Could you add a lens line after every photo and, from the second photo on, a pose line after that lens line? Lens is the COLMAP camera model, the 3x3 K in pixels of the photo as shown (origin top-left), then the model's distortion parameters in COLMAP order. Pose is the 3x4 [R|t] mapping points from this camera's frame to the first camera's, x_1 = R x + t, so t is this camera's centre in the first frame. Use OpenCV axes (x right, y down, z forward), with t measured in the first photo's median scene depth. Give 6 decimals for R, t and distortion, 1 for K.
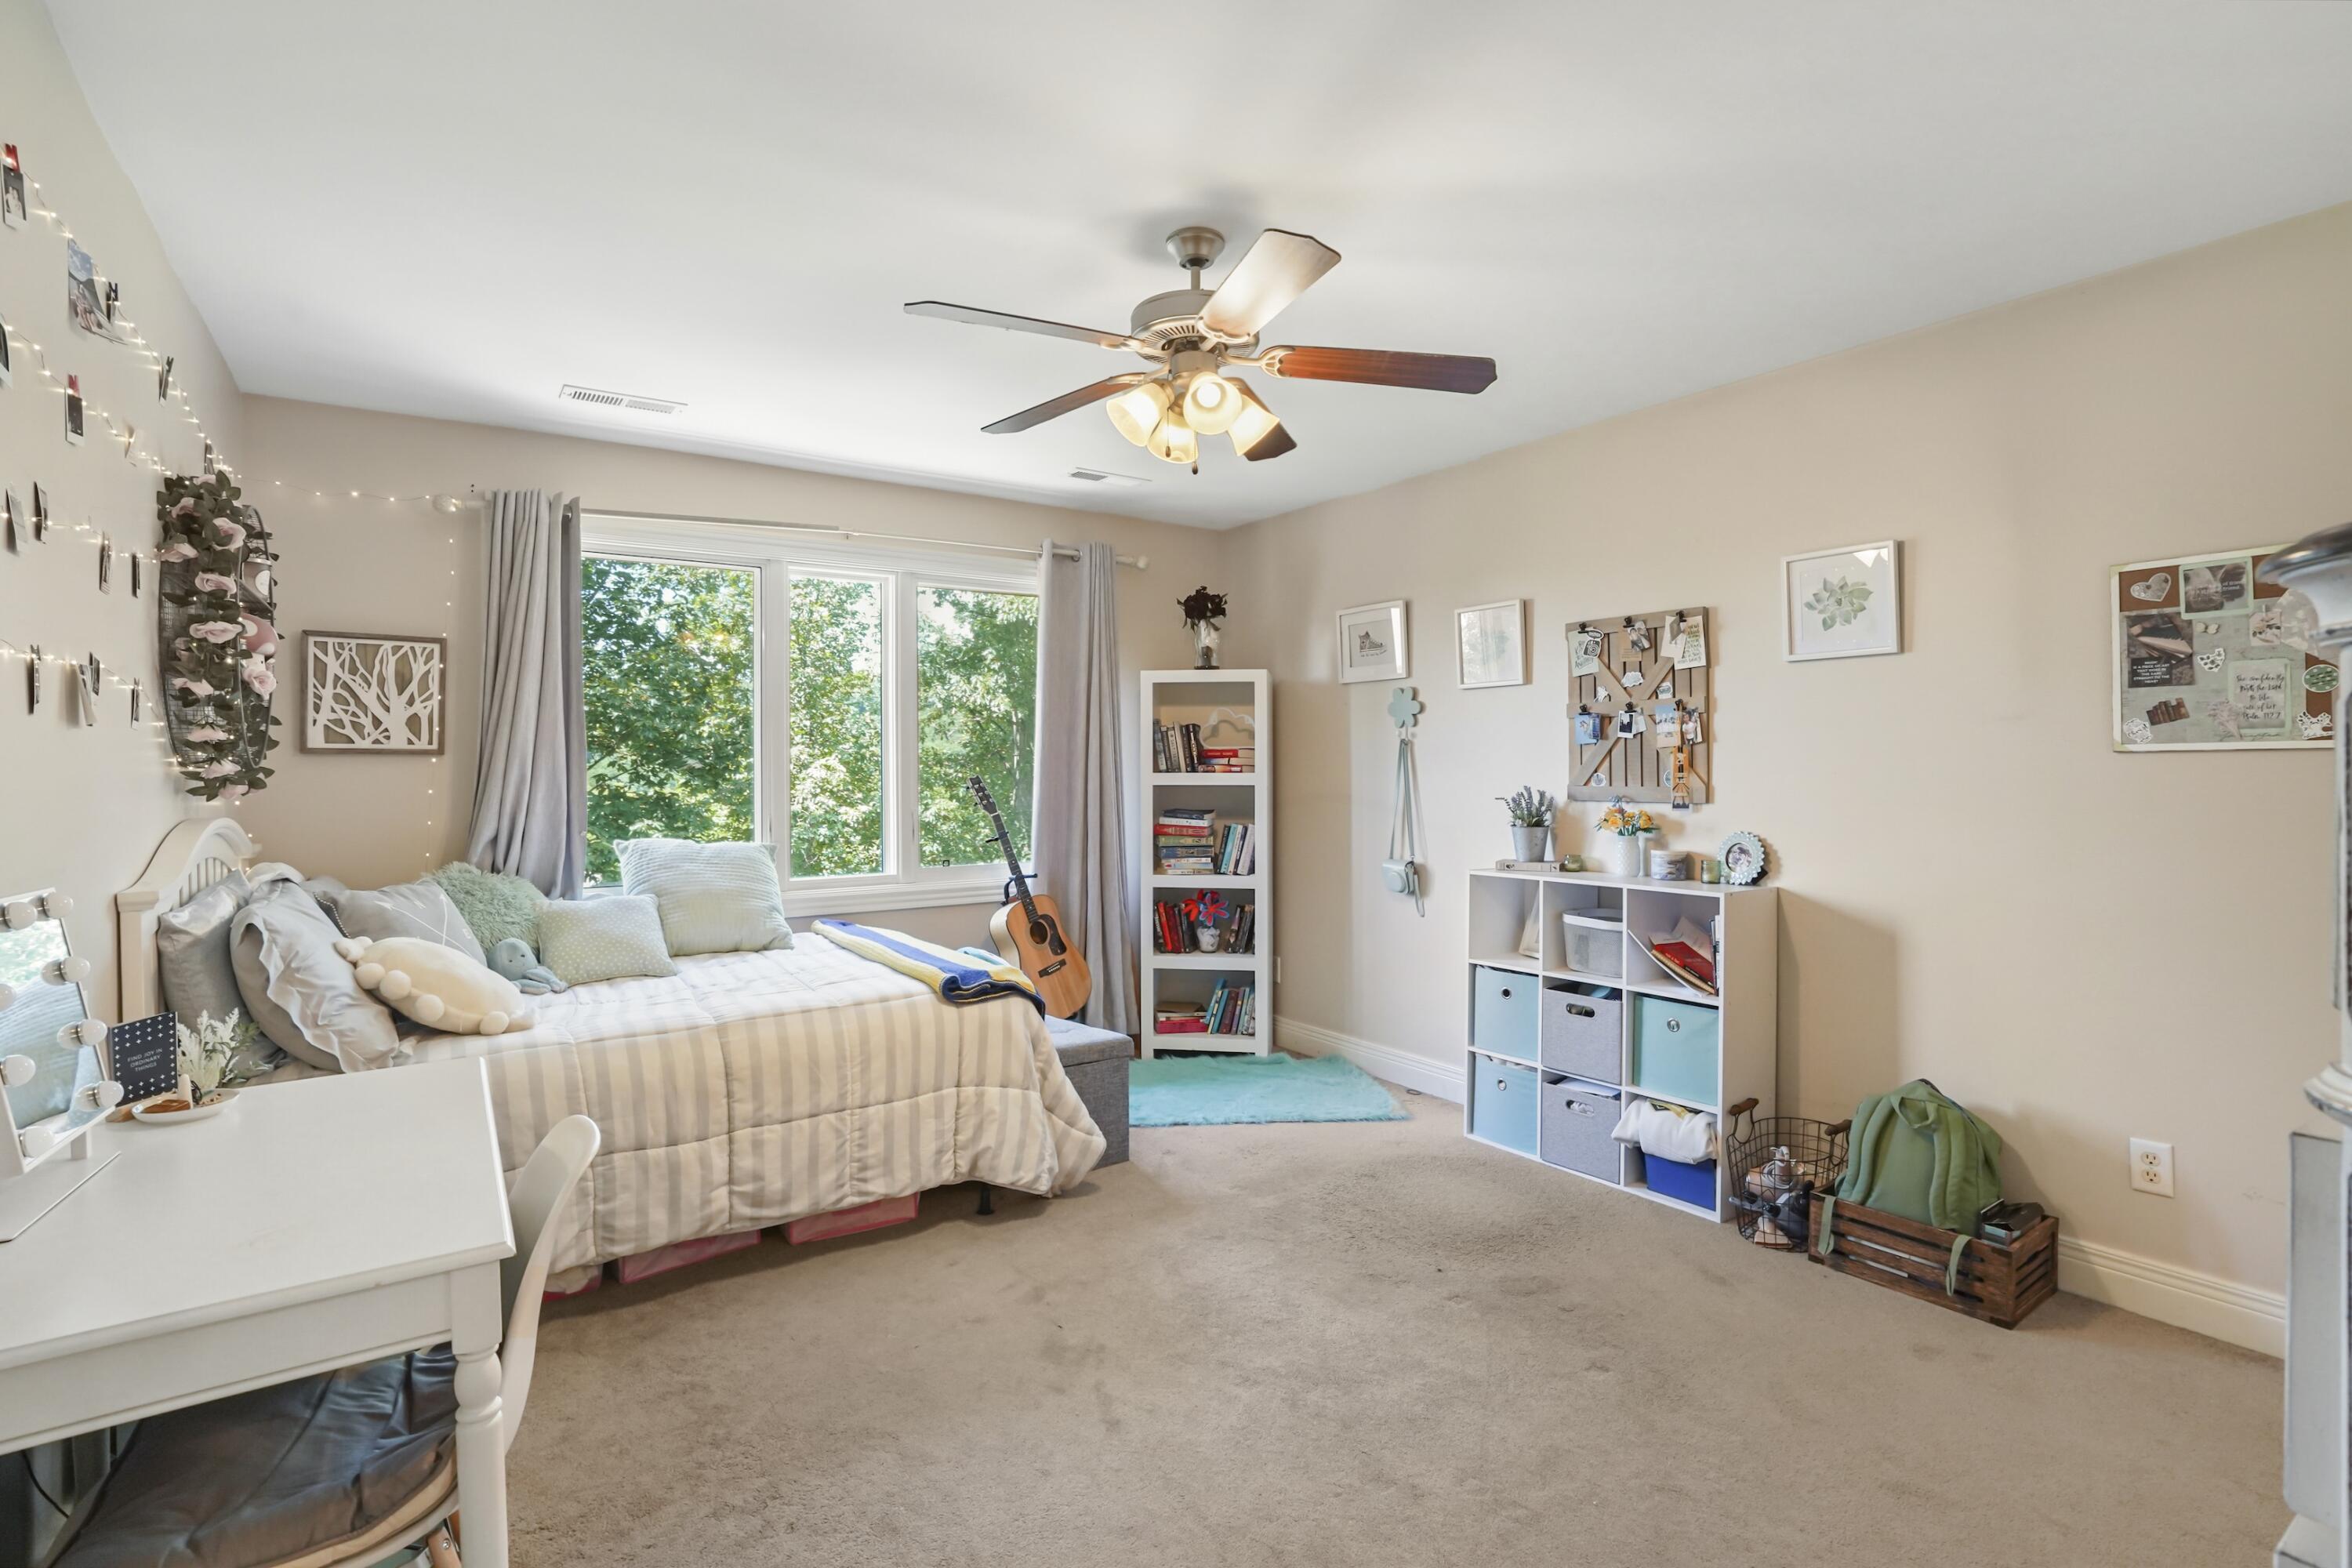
lens RADIAL K [[1099.8, 0, 1180.1], [0, 1099.8, 748.0], [0, 0, 1]] dist [-0.056753, 0.022665]
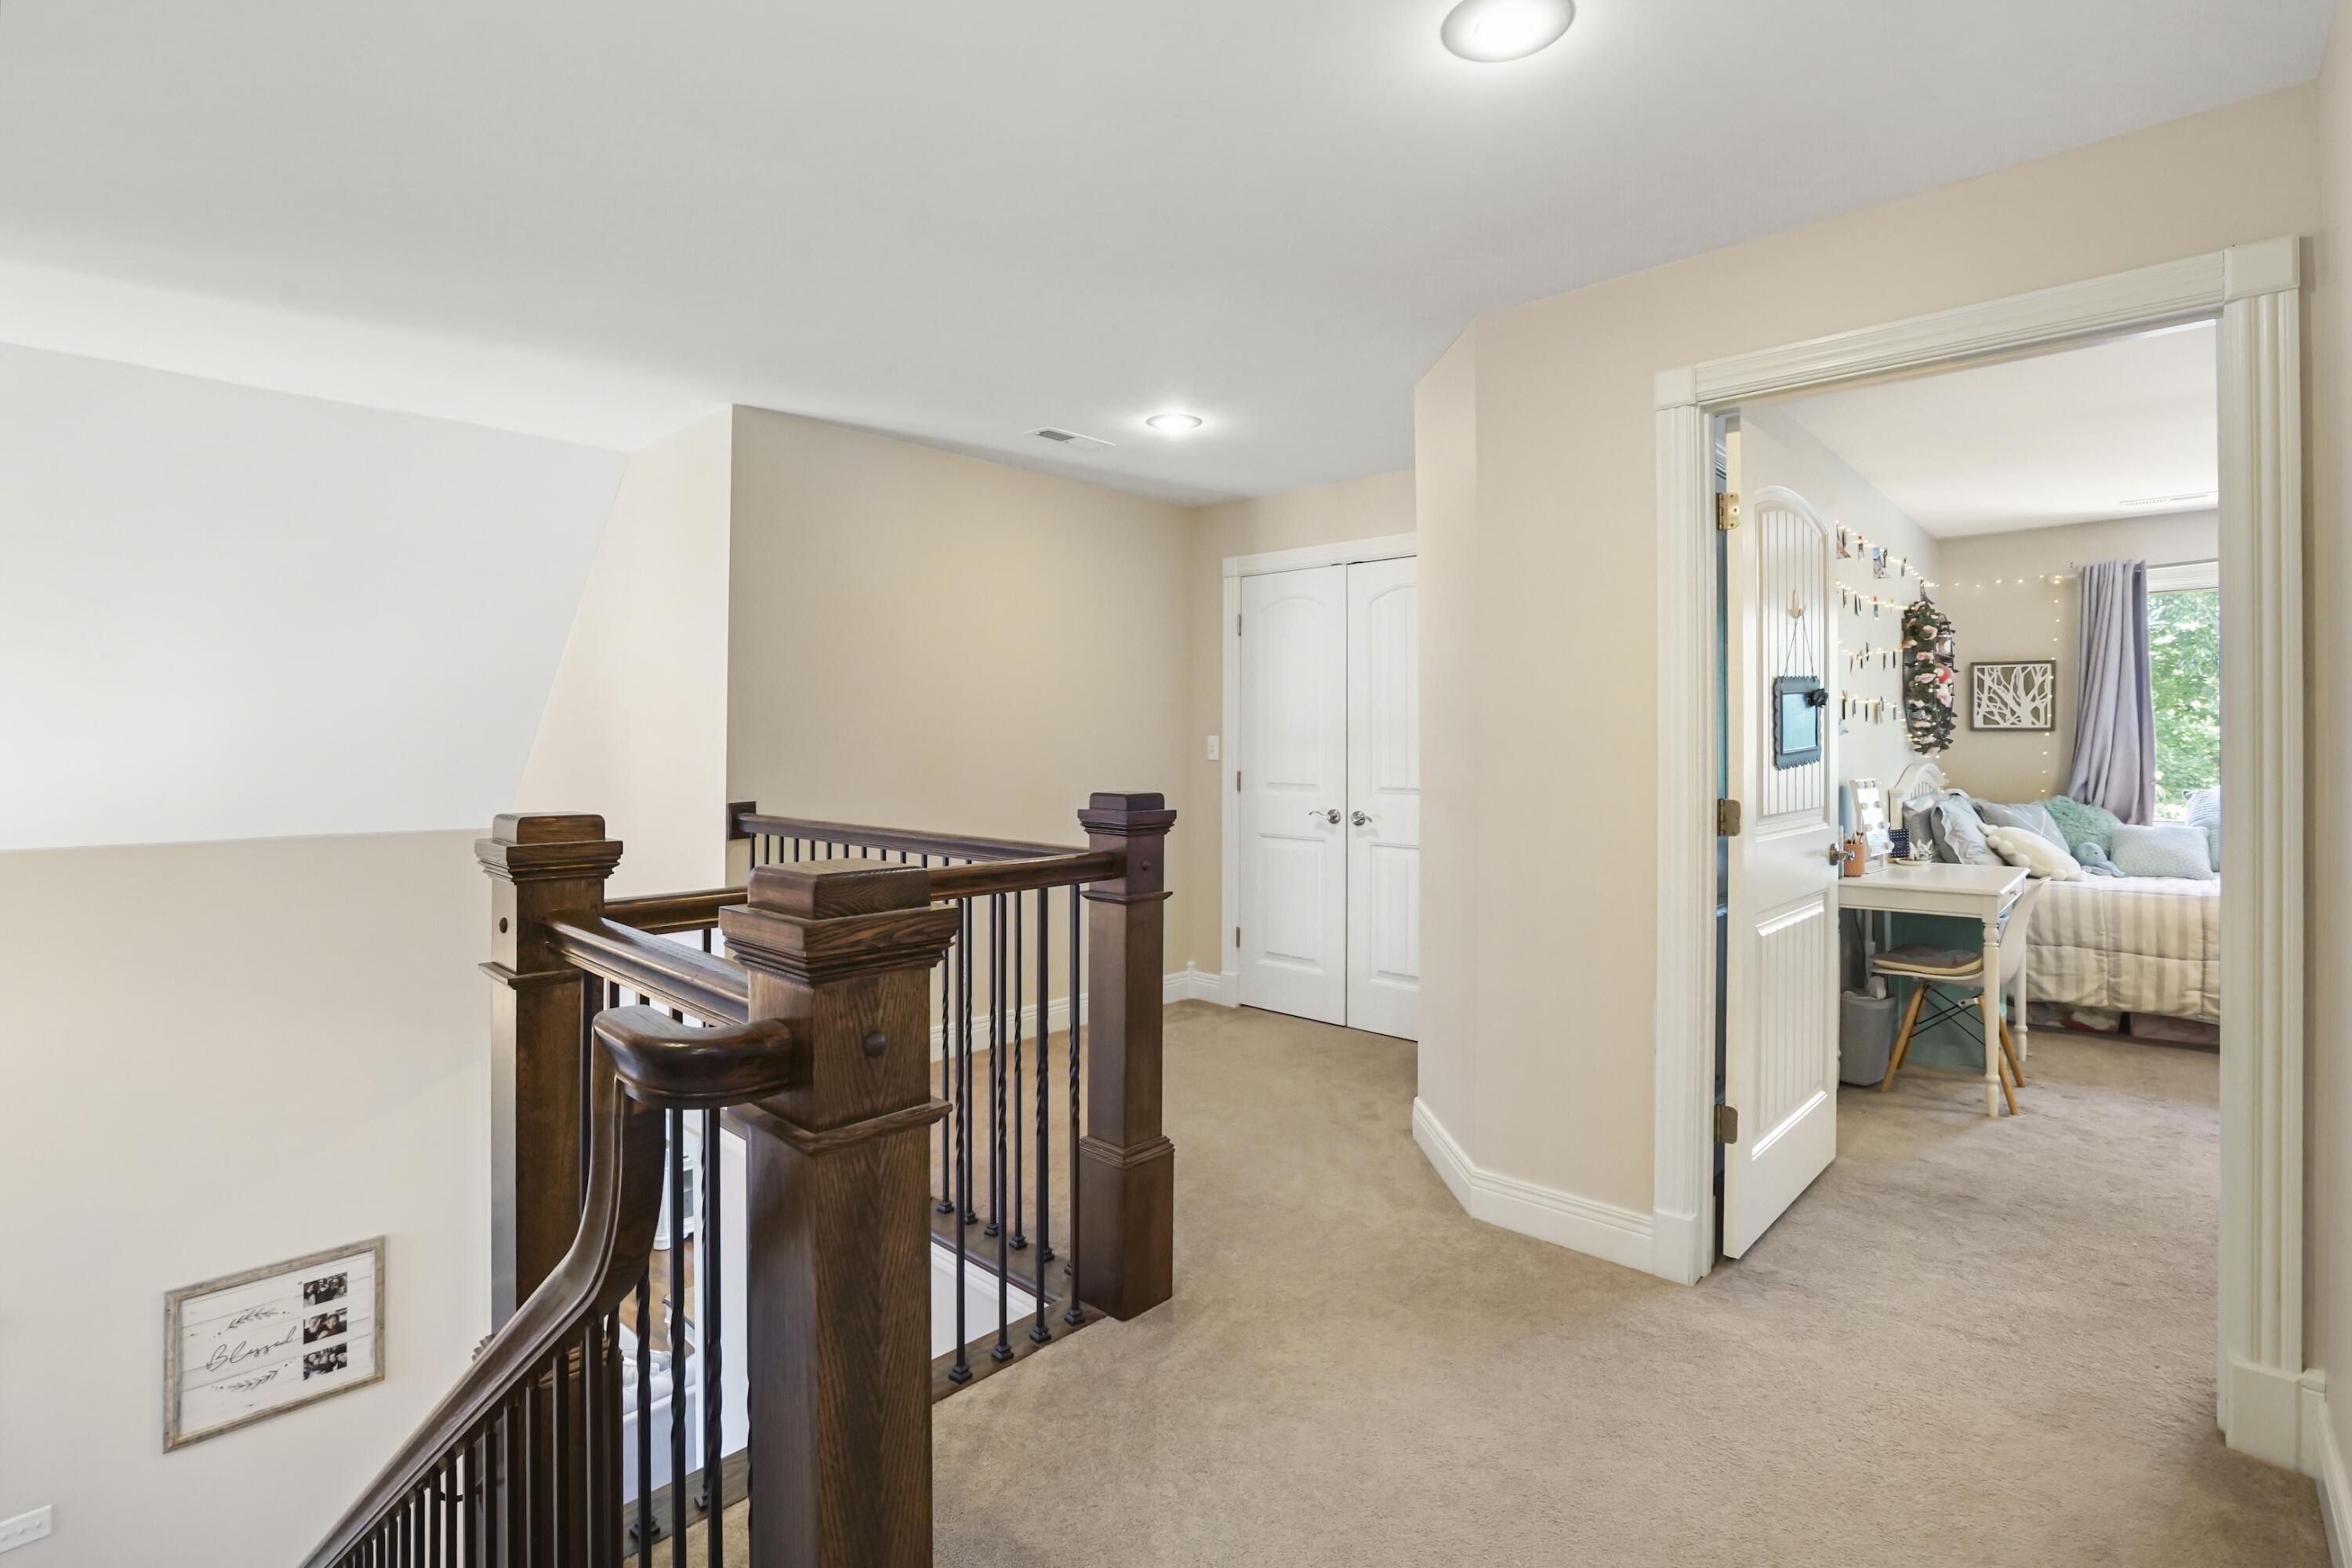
lens RADIAL K [[1099.8, 0, 1180.1], [0, 1099.8, 748.0], [0, 0, 1]] dist [-0.056753, 0.022665]
pose [[0.214359, 0.014555, -0.976647, 0.848515], [0.016919, 0.999684, 0.018611, -0.027906], [0.976608, -0.020514, 0.214045, -0.889570]]
